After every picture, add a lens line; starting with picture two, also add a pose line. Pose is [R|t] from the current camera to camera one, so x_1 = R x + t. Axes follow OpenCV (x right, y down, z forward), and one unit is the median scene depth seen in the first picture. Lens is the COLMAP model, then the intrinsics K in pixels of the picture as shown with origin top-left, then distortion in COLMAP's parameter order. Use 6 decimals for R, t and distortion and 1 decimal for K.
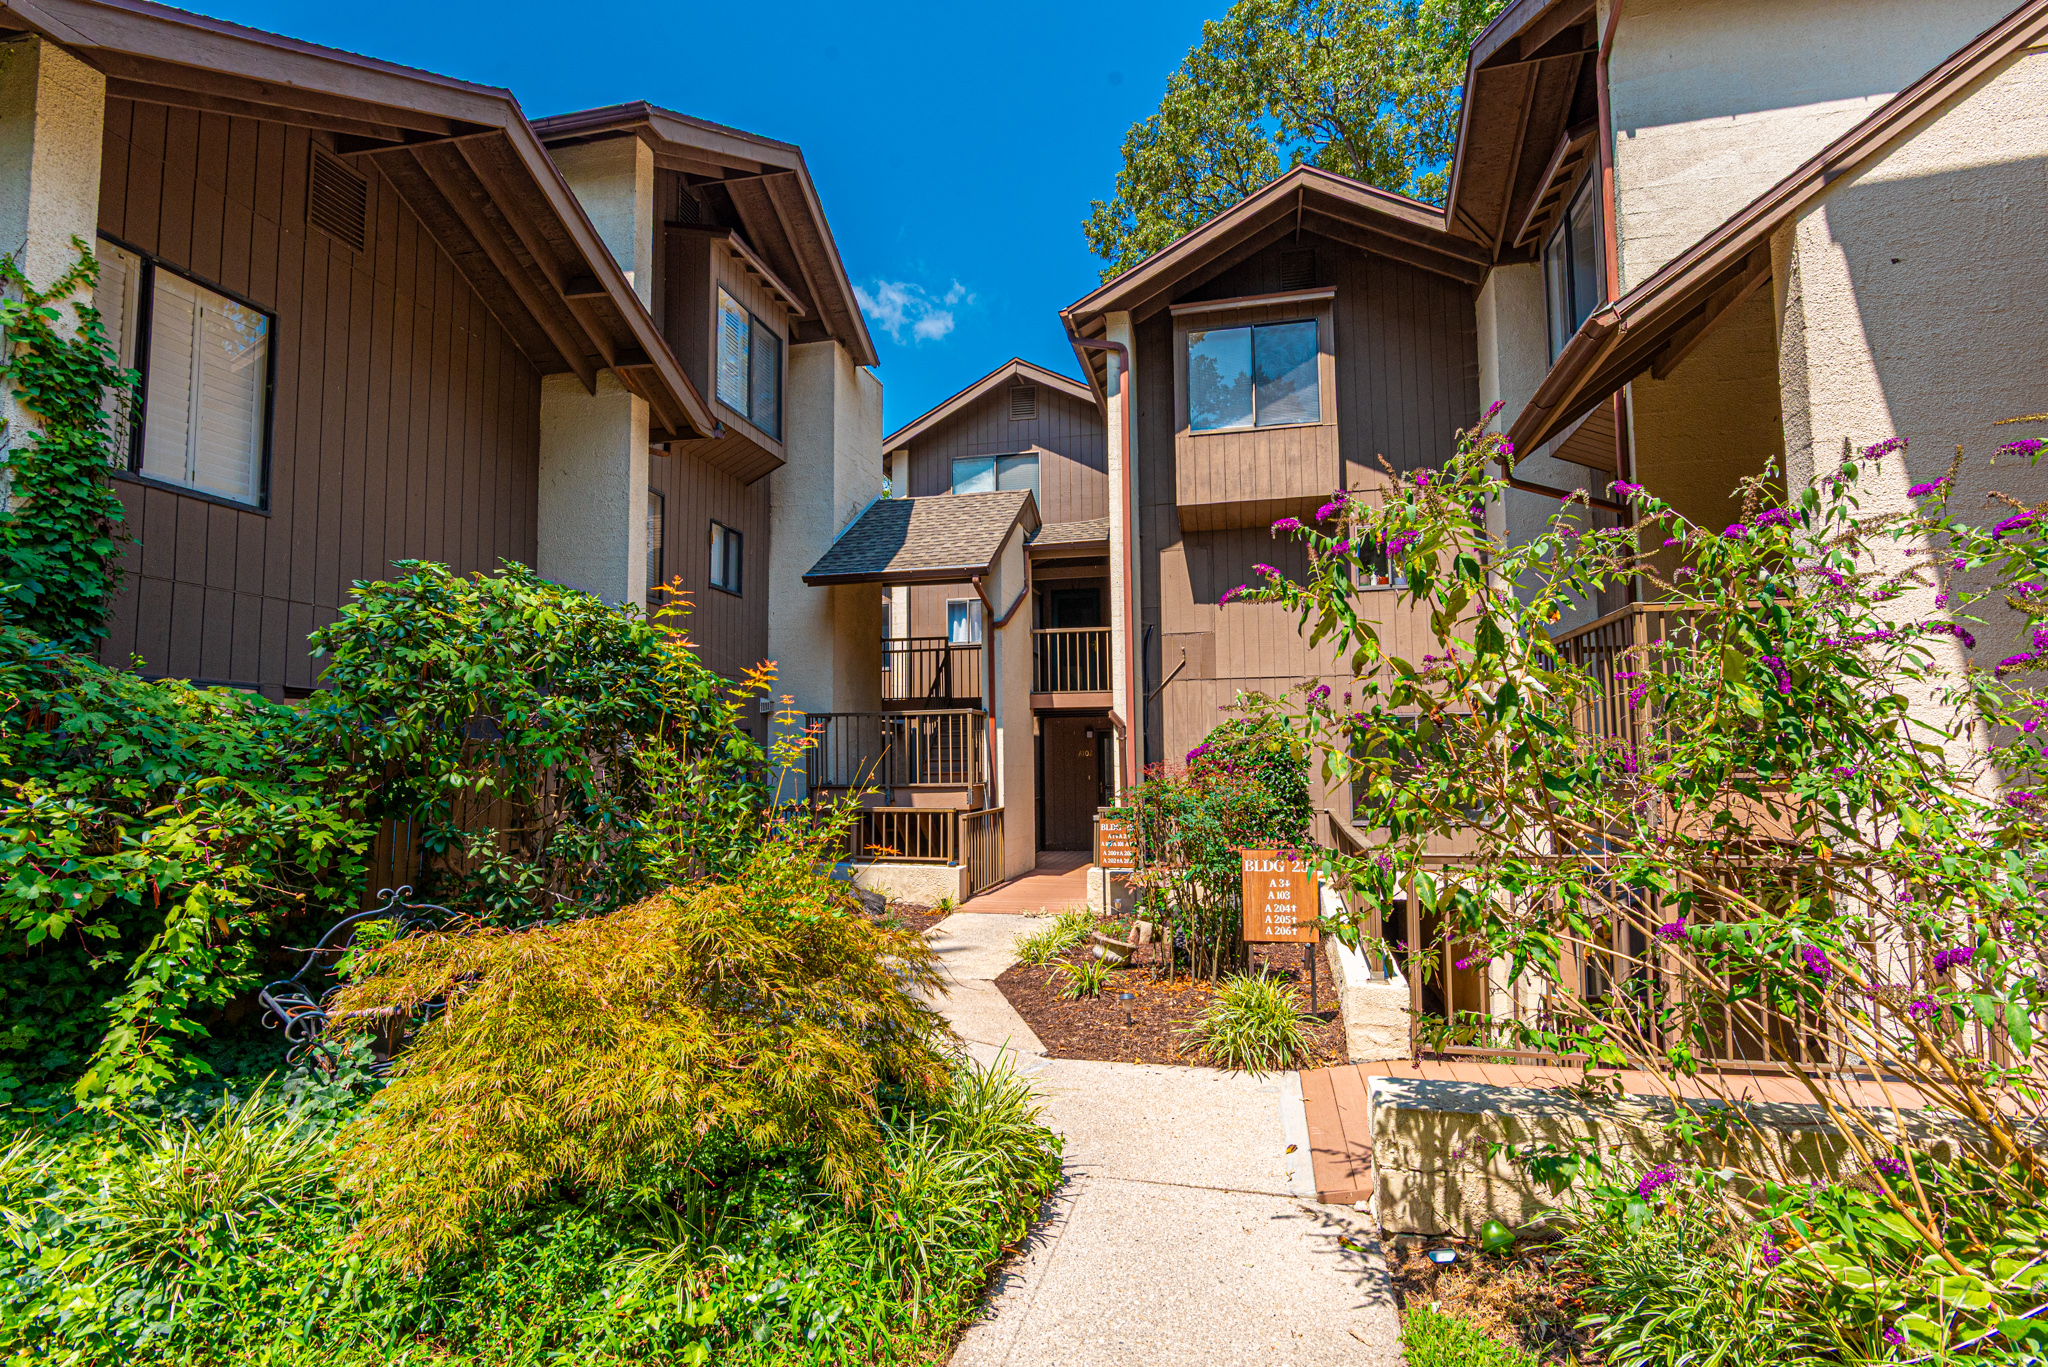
lens RADIAL K [[1016.9, 0, 1024.0], [0, 1016.9, 683.5], [0, 0, 1]] dist [0.003605, -0.000734]
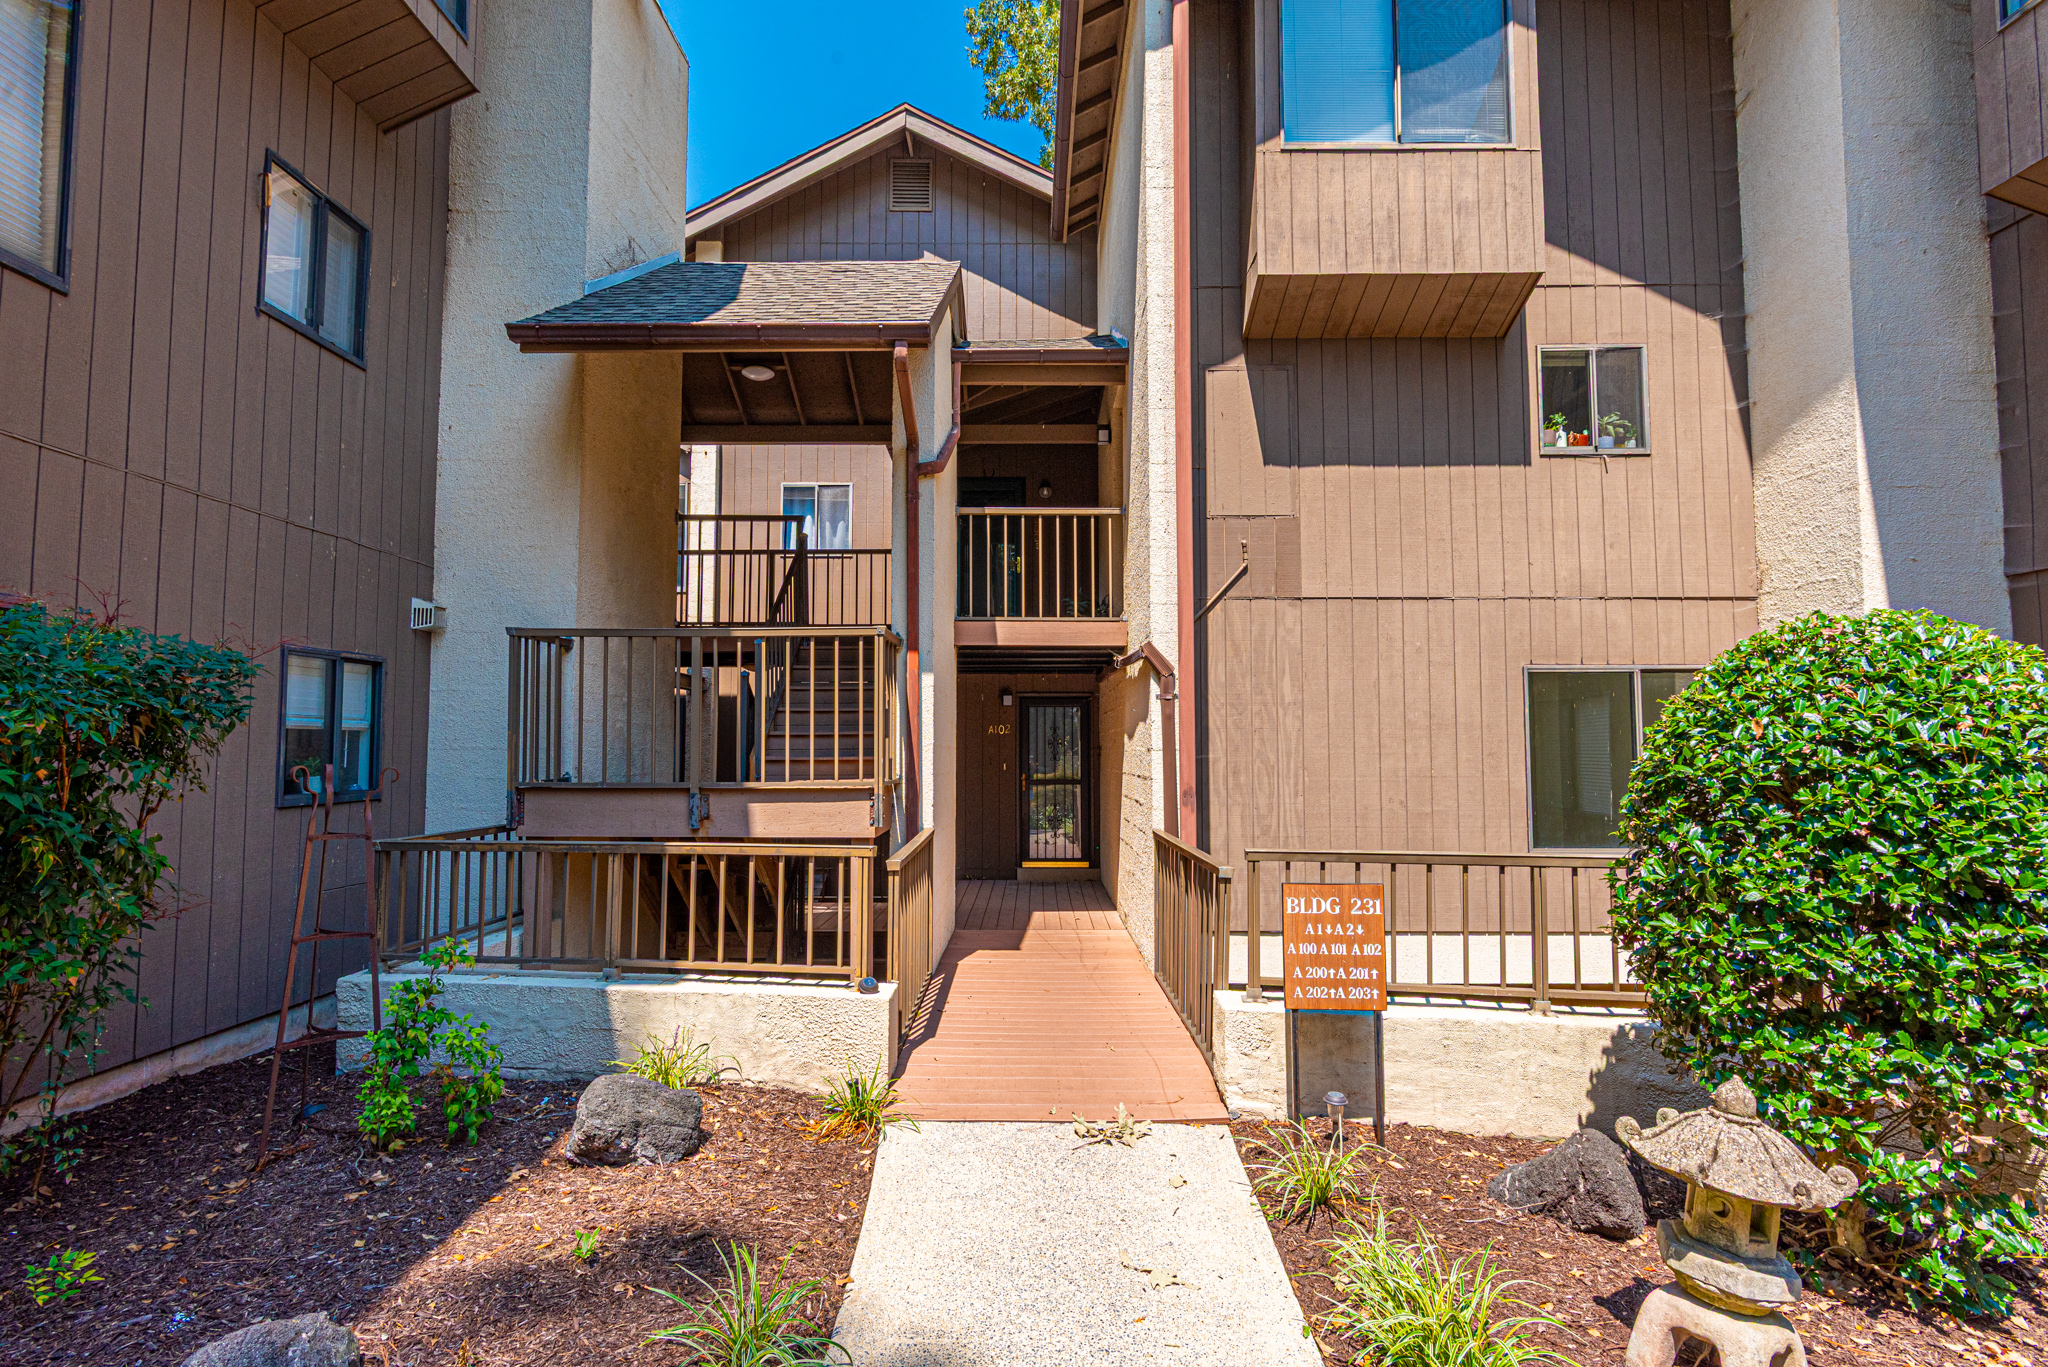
lens RADIAL K [[1016.9, 0, 1024.0], [0, 1016.9, 683.5], [0, 0, 1]] dist [0.003605, -0.000734]
pose [[0.976651, 0.025907, 0.213265, -0.082596], [-0.029101, 0.999506, 0.011852, 0.041363], [-0.212853, -0.017781, 0.976922, 0.486843]]
